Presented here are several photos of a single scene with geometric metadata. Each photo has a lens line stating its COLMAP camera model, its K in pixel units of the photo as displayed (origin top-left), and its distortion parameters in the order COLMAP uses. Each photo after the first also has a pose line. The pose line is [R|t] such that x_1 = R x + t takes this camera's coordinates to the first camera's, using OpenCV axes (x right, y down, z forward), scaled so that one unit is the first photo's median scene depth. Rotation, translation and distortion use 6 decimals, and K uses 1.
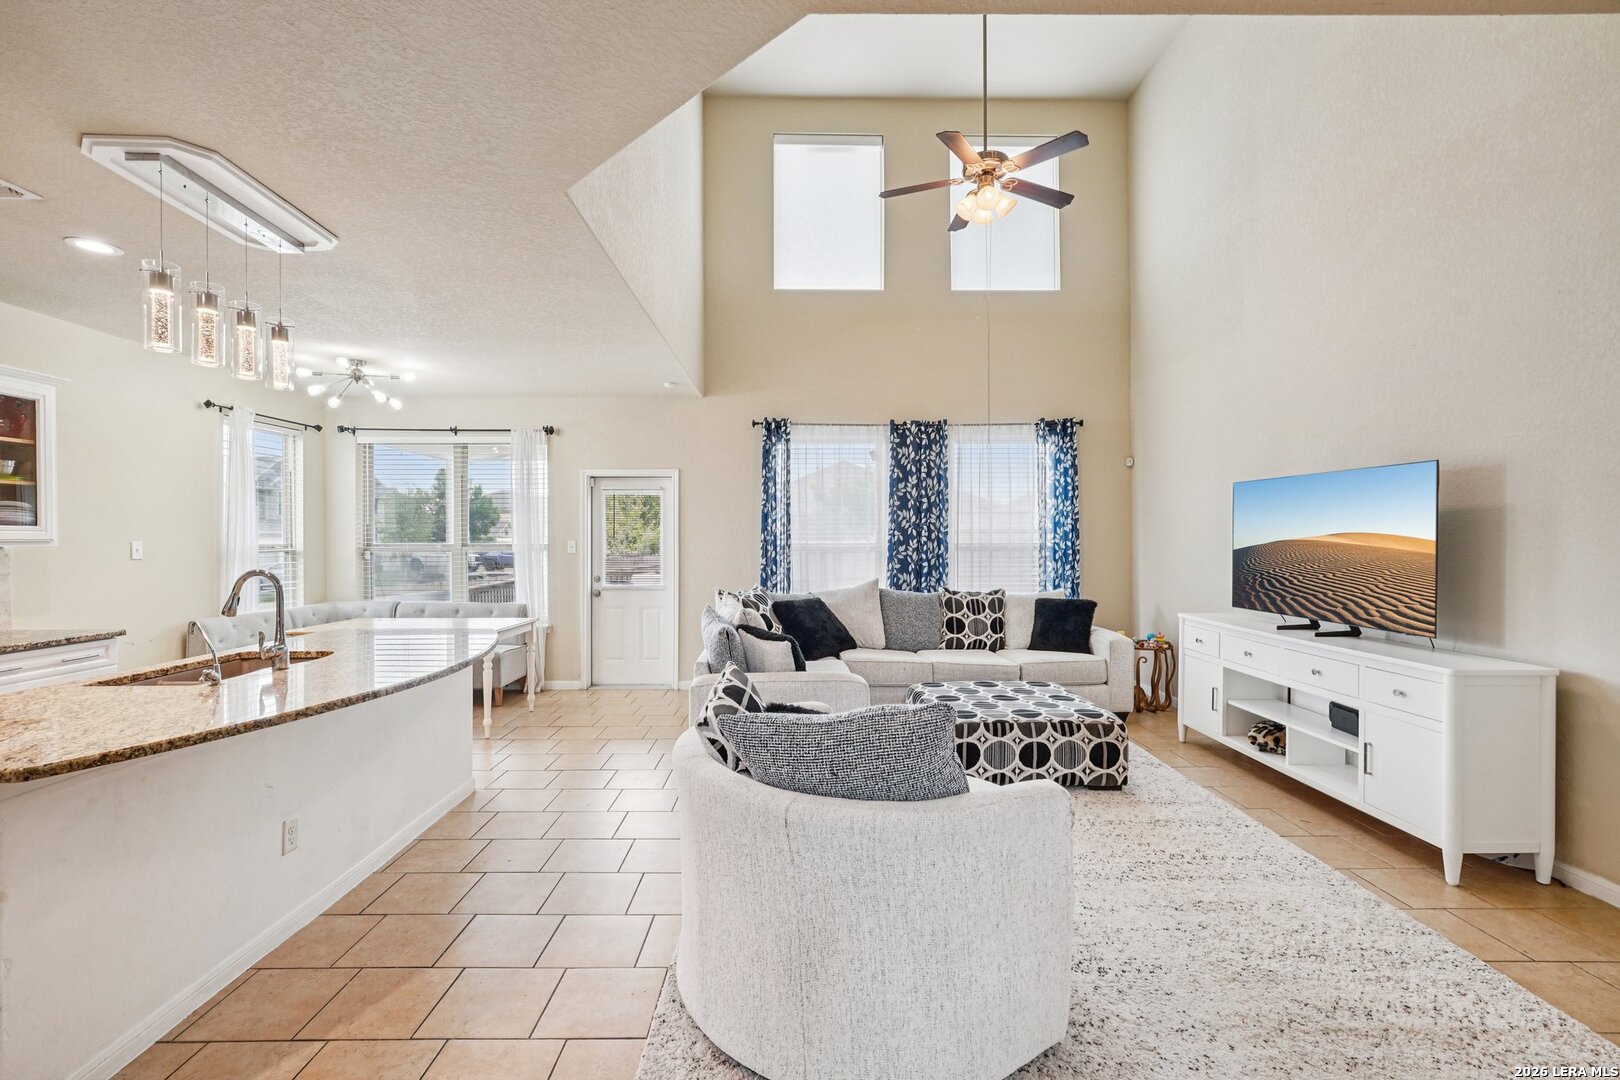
lens RADIAL K [[739.7, 0, 790.7], [0, 739.7, 541.9], [0, 0, 1]] dist [-0.013901, 0.008146]
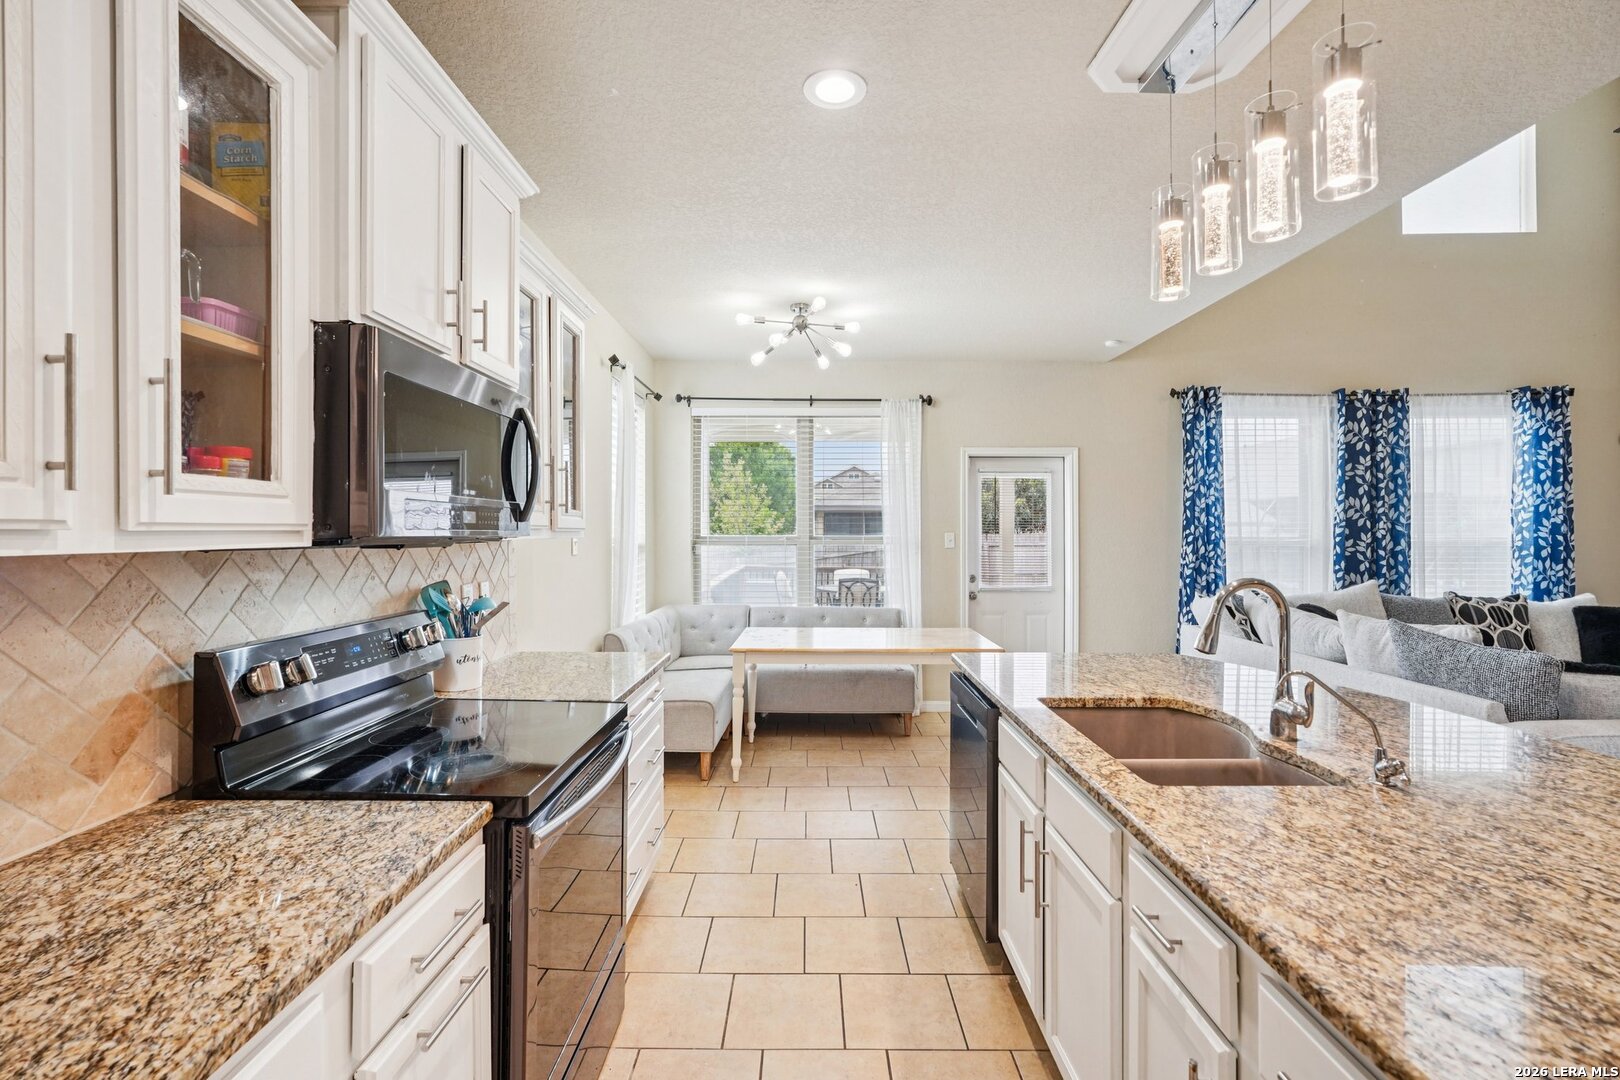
lens RADIAL K [[739.7, 0, 806.8], [0, 739.7, 529.6], [0, 0, 1]] dist [-0.013901, 0.008146]
pose [[0.999885, 0.003127, -0.014861, -0.453632], [-0.003241, 0.999966, -0.007634, 0.001566], [0.014837, 0.007681, 0.999860, 0.165558]]
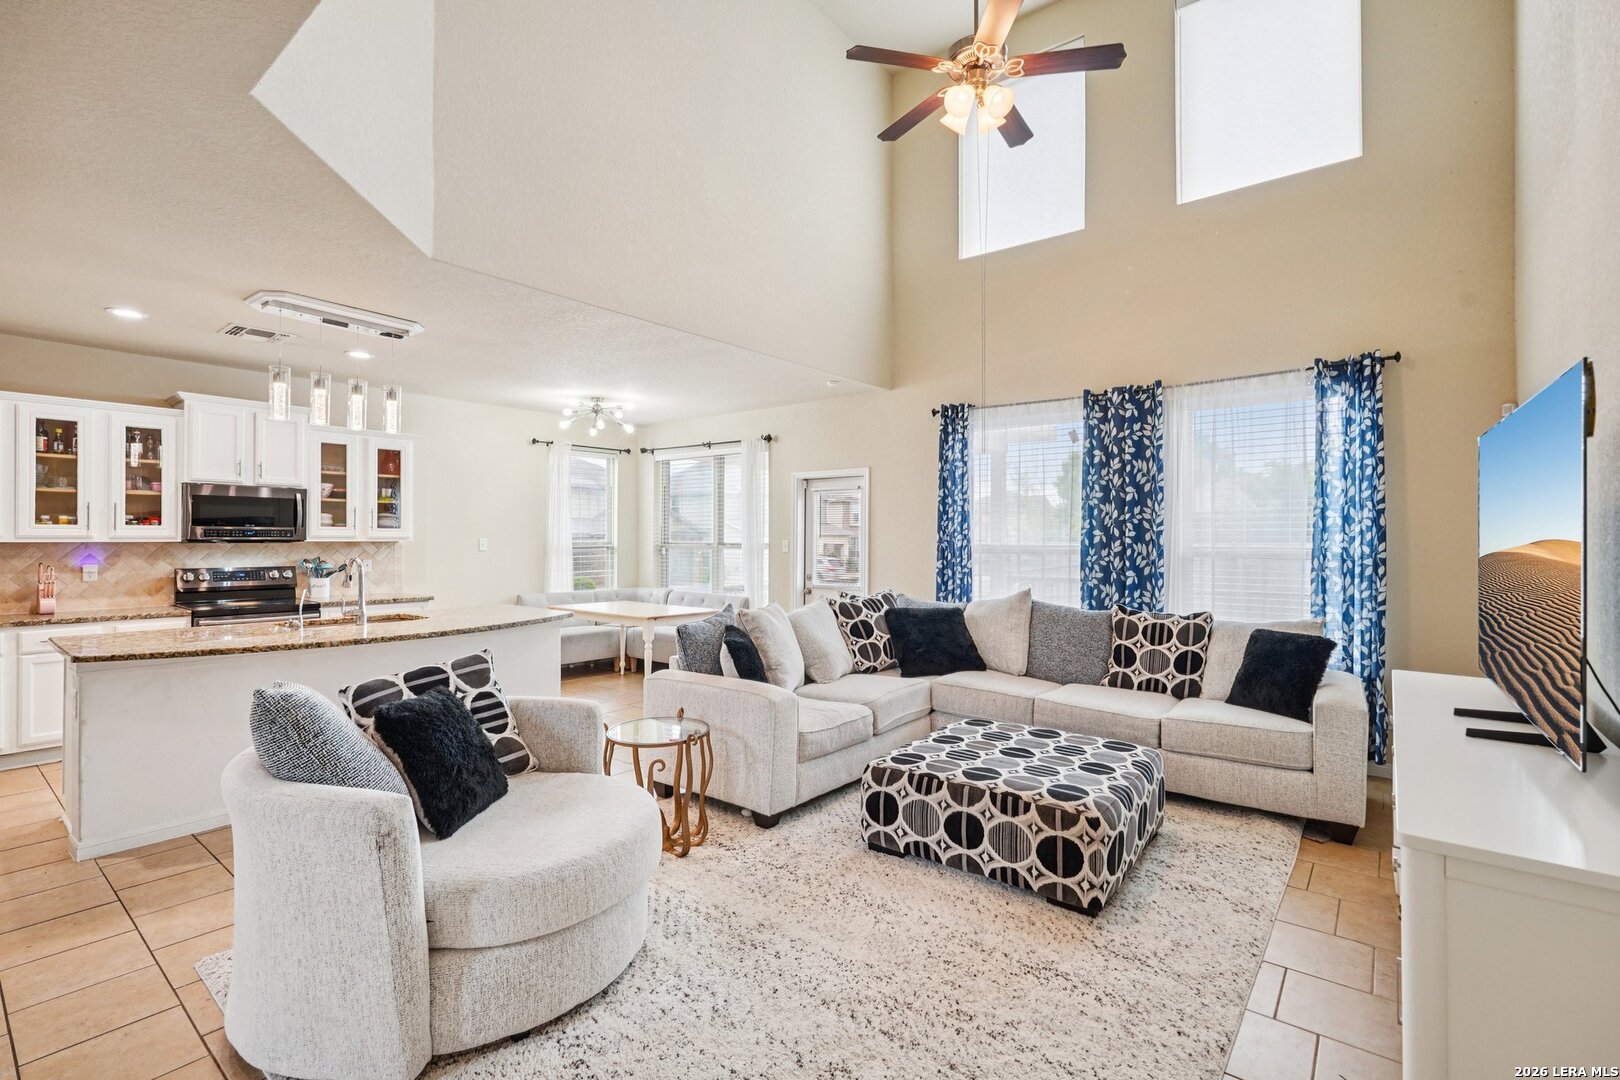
lens RADIAL K [[739.7, 0, 797.0], [0, 739.7, 536.4], [0, 0, 1]] dist [-0.013901, 0.008146]
pose [[0.765811, 0.002170, -0.643062, 0.409654], [-0.009325, 0.999927, -0.007732, 0.000803], [0.642998, 0.011918, 0.765775, 0.197605]]
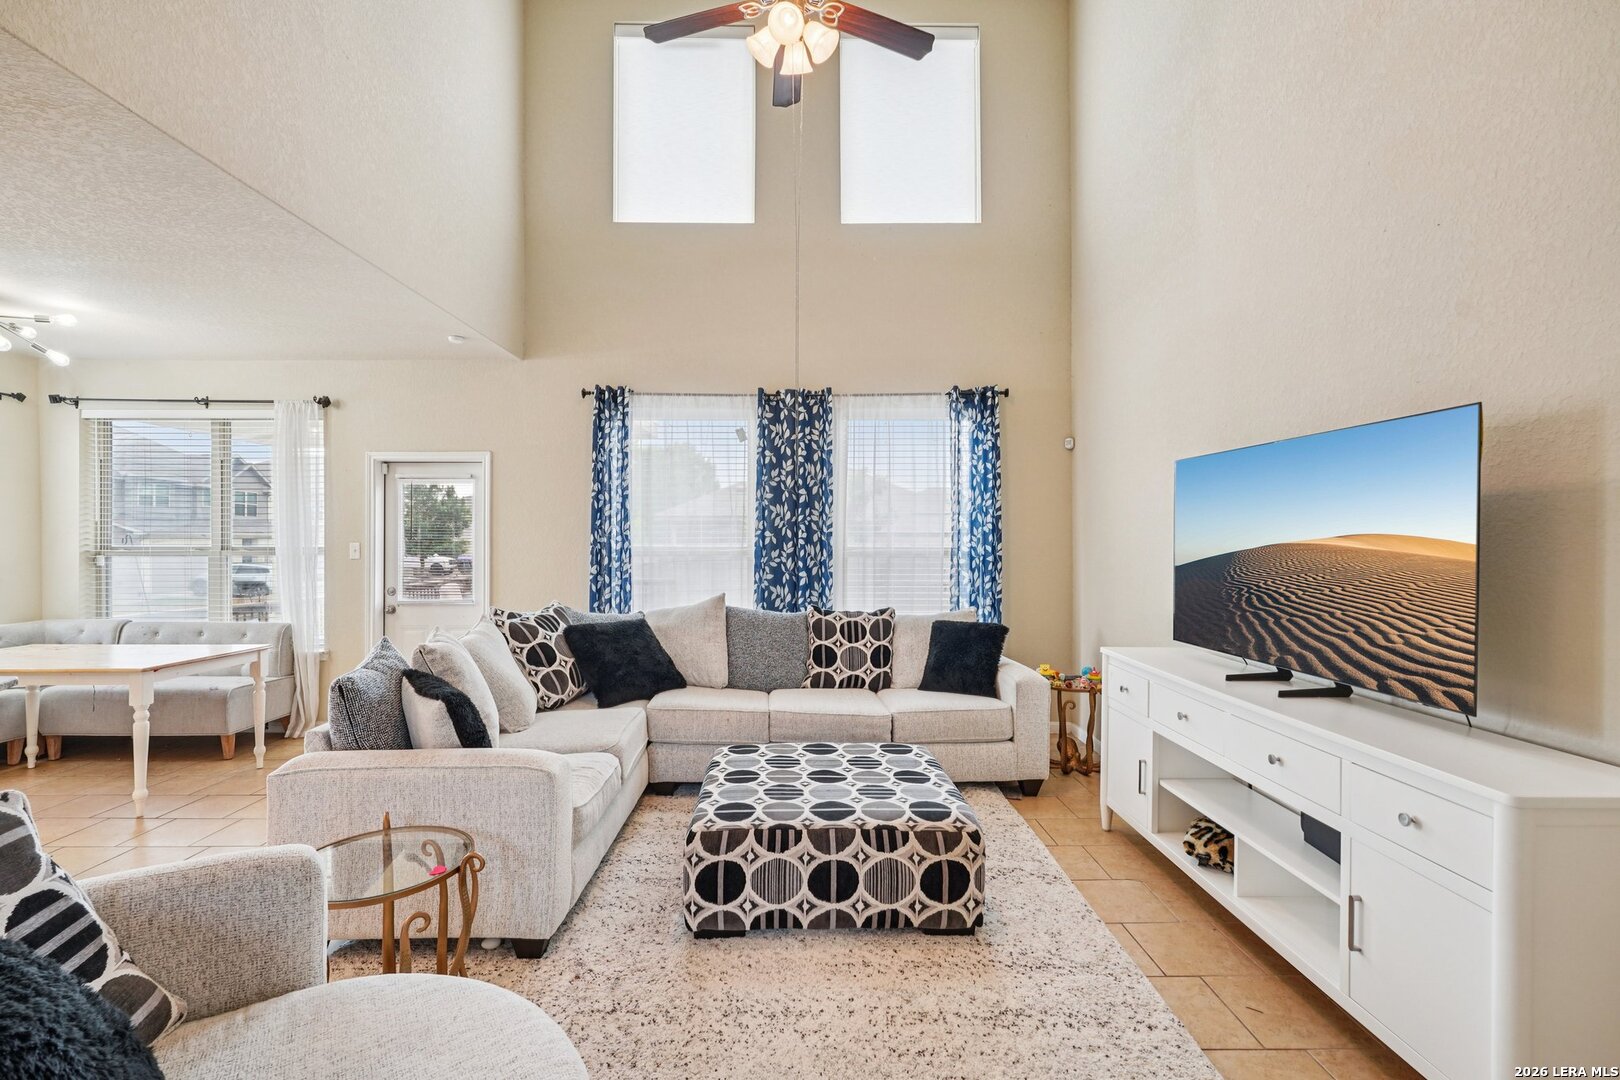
lens RADIAL K [[739.7, 0, 805.8], [0, 739.7, 546.0], [0, 0, 1]] dist [-0.013901, 0.008146]
pose [[0.999977, 0.002587, -0.006337, 0.190434], [-0.002590, 0.999996, -0.000556, 0.000873], [0.006335, 0.000572, 0.999980, 0.224890]]
